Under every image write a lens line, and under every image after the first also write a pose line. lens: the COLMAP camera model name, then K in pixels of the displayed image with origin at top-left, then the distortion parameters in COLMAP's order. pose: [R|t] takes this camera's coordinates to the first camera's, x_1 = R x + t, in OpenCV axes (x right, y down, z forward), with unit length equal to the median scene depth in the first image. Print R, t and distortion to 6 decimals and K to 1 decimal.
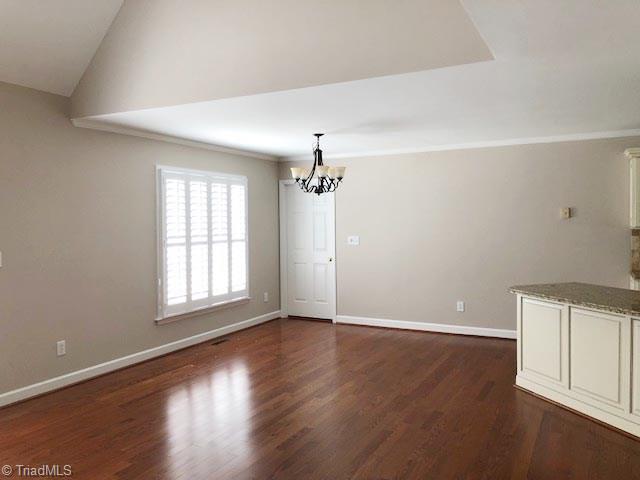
lens RADIAL K [[520.6, 0, 316.1], [0, 520.6, 238.8], [0, 0, 1]] dist [0.056762, -0.104960]
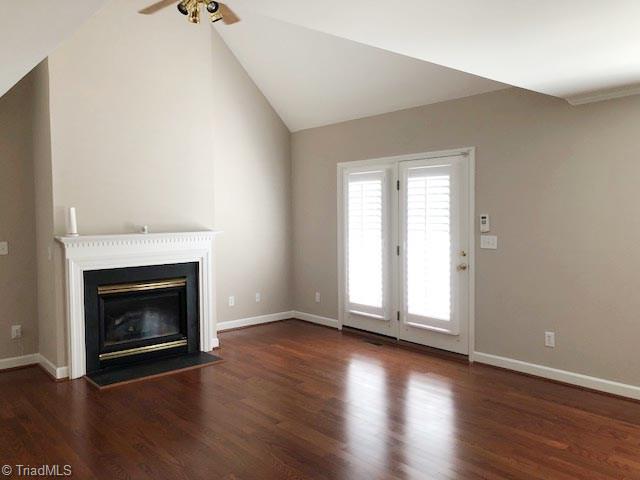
lens RADIAL K [[520.6, 0, 316.1], [0, 520.6, 238.8], [0, 0, 1]] dist [0.056762, -0.104960]
pose [[-0.378979, 0.064713, -0.923140, 0.678093], [-0.006786, 0.997331, 0.072700, -0.059820], [0.925380, 0.033816, -0.377529, 1.117124]]
